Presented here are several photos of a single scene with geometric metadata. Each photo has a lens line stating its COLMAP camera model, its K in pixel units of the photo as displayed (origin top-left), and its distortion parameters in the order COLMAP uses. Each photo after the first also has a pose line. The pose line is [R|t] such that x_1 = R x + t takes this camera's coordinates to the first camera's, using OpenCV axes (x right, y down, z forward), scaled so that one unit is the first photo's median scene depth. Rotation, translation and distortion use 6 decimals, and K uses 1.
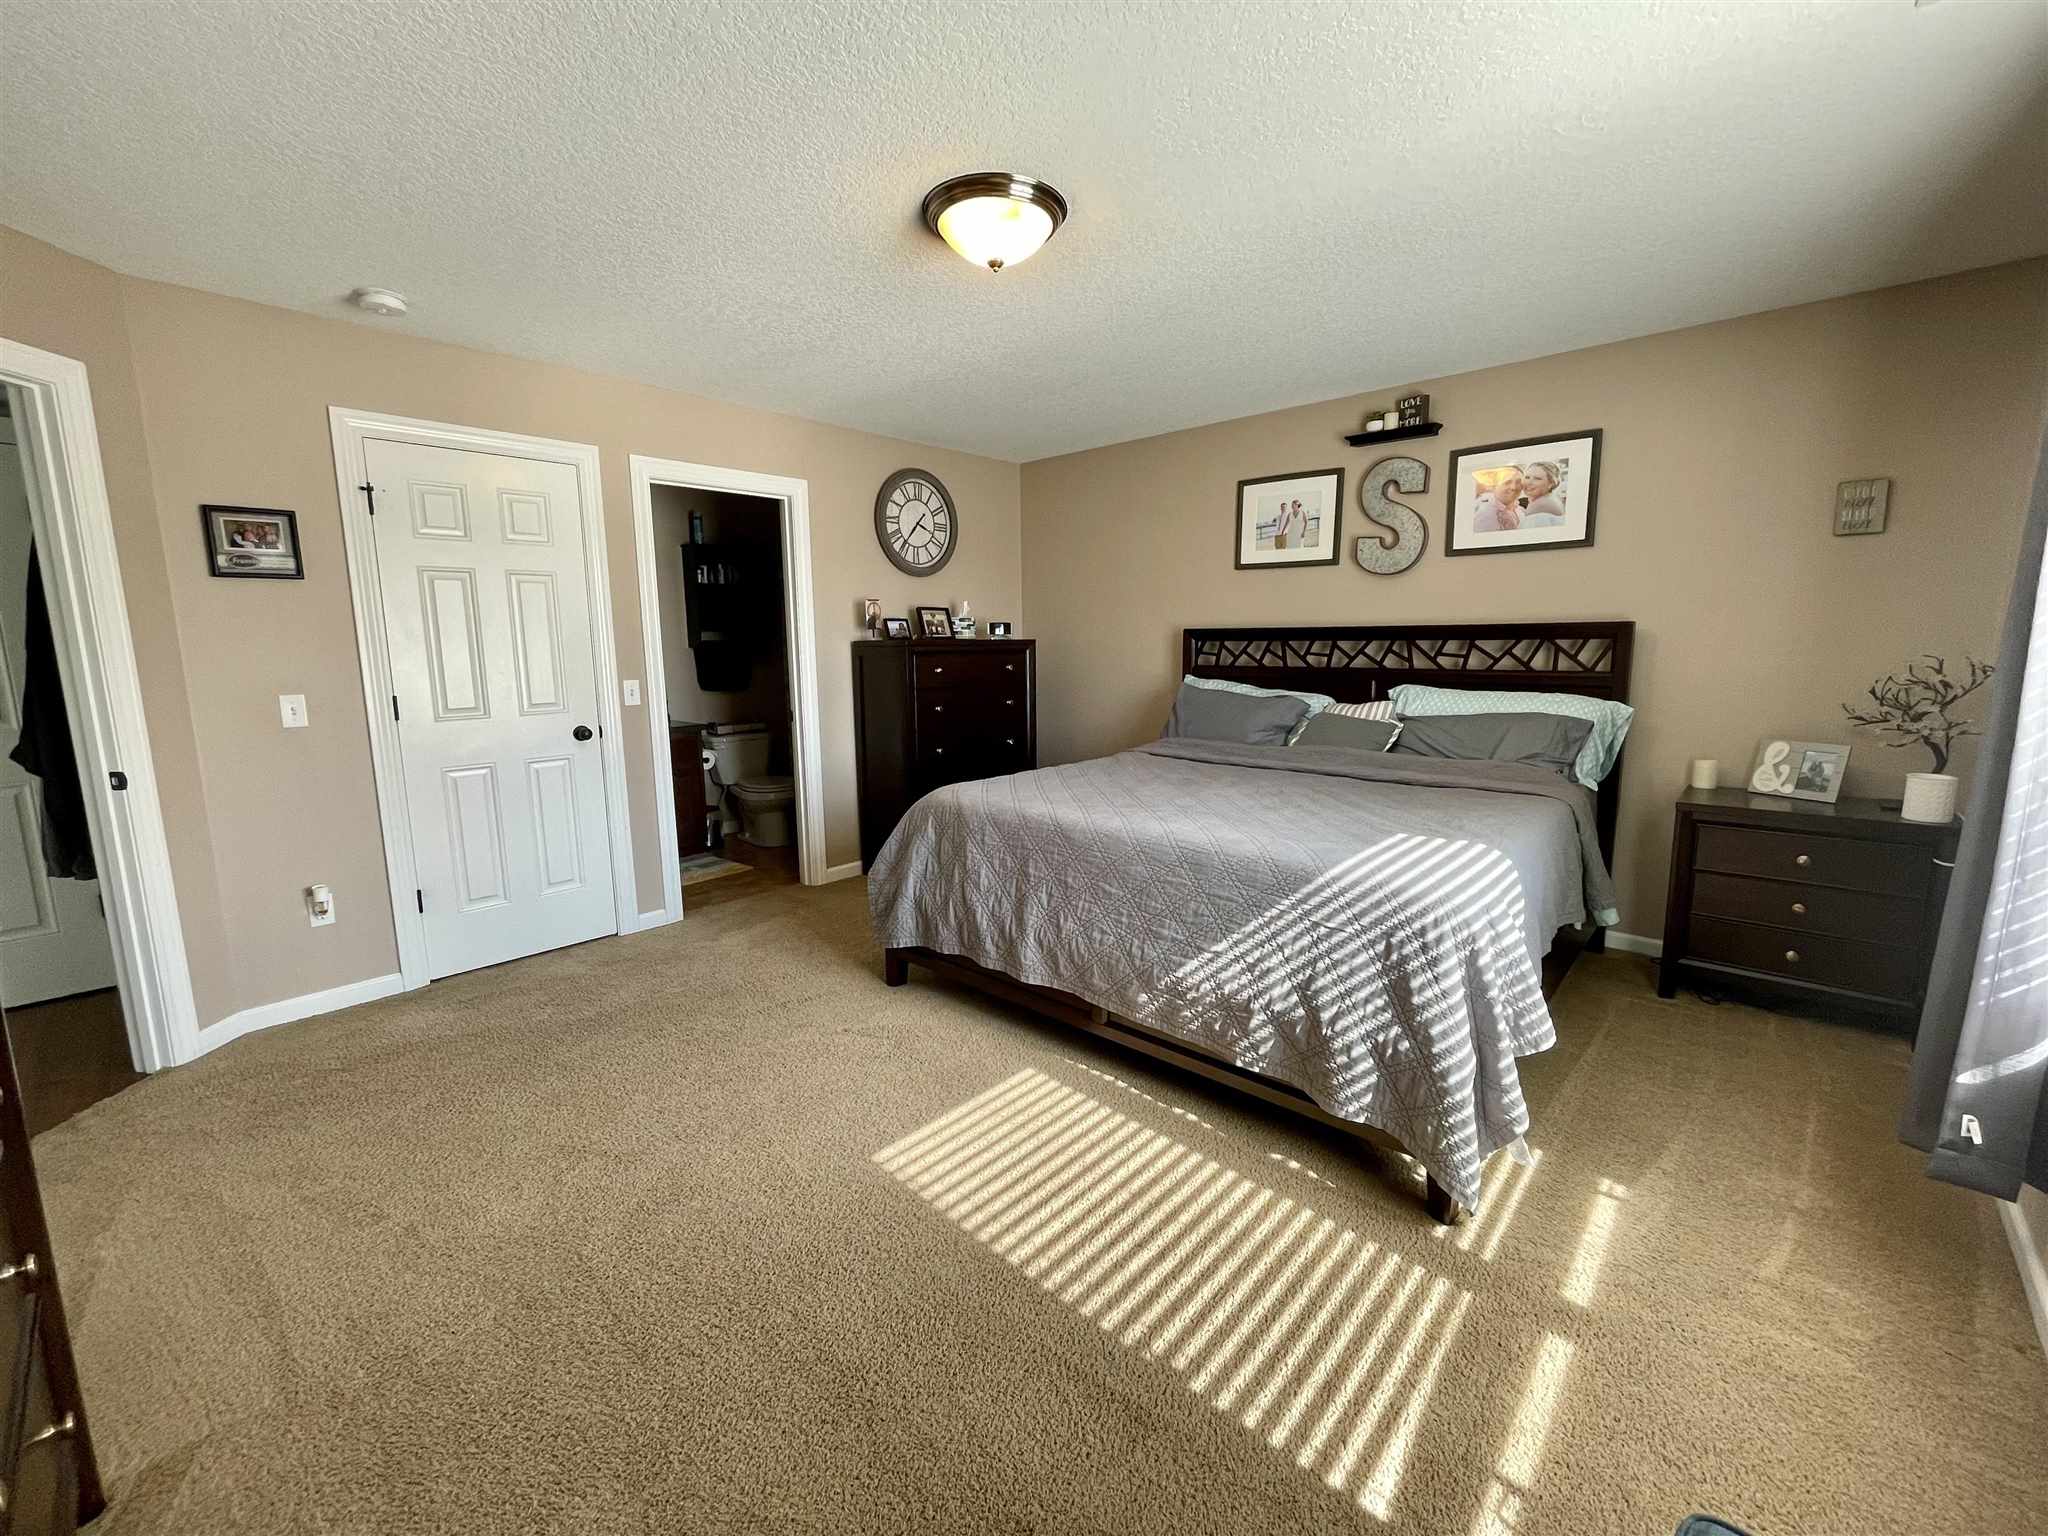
lens RADIAL K [[834.0, 0, 1020.0], [0, 834.0, 763.7], [0, 0, 1]] dist [-0.001362, -0.000790]
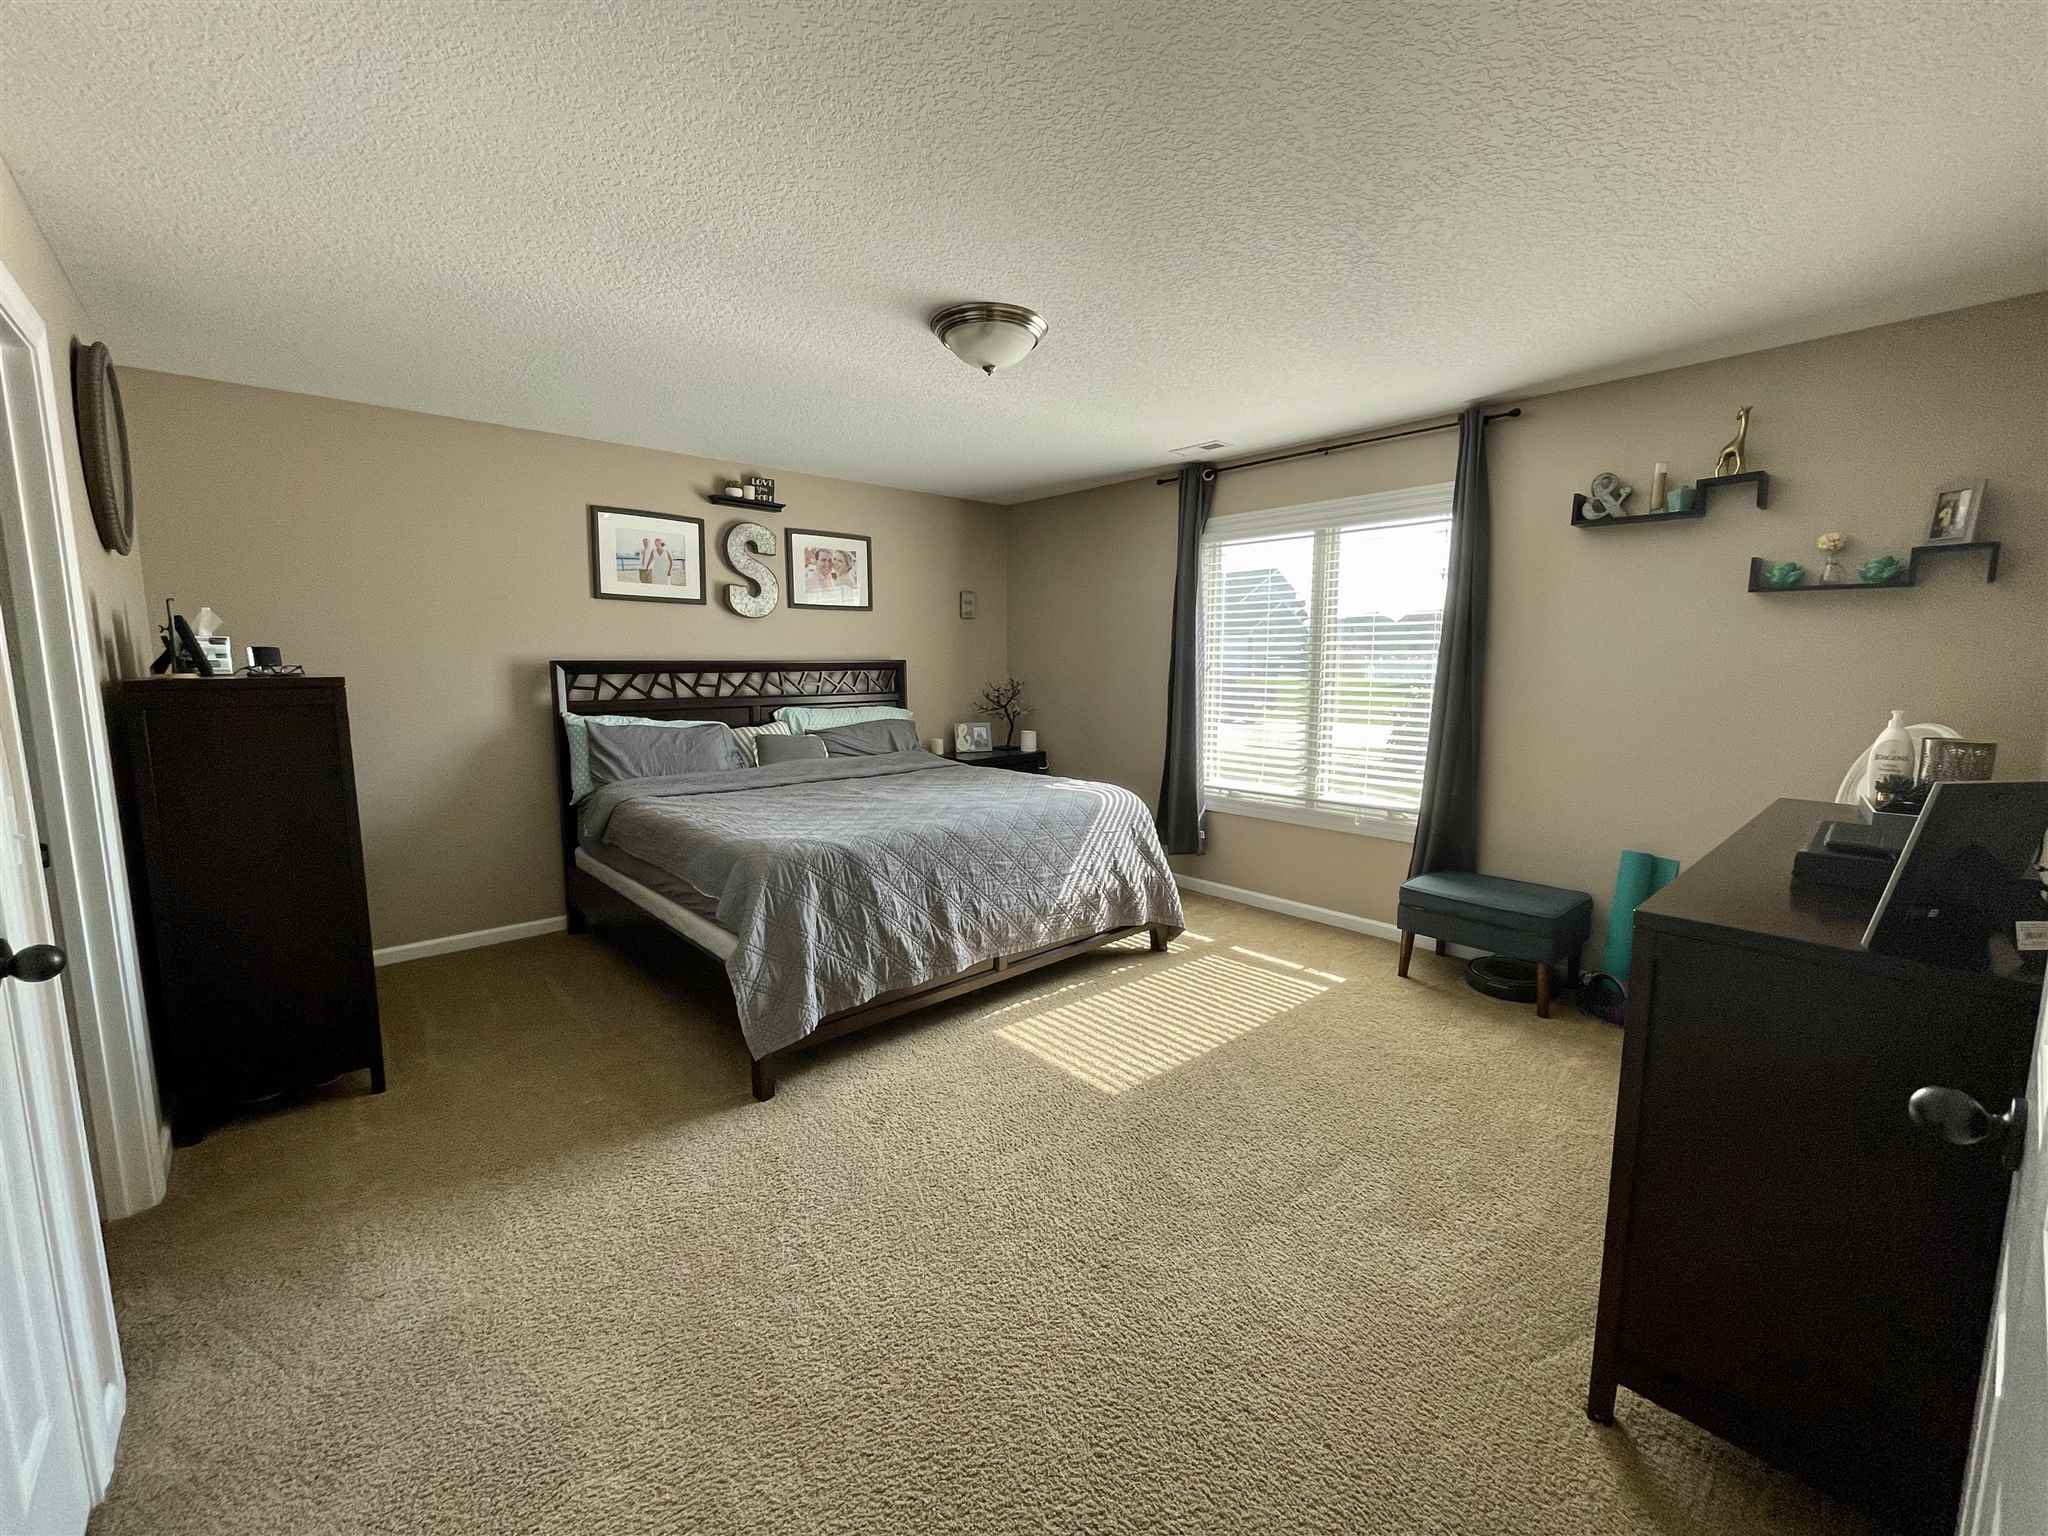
lens RADIAL K [[834.0, 0, 1022.6], [0, 834.0, 769.4], [0, 0, 1]] dist [-0.001362, -0.000790]
pose [[0.088996, -0.119961, 0.988782, -0.759702], [0.148486, 0.983225, 0.105922, -0.083642], [-0.984902, 0.137394, 0.105316, 0.532457]]
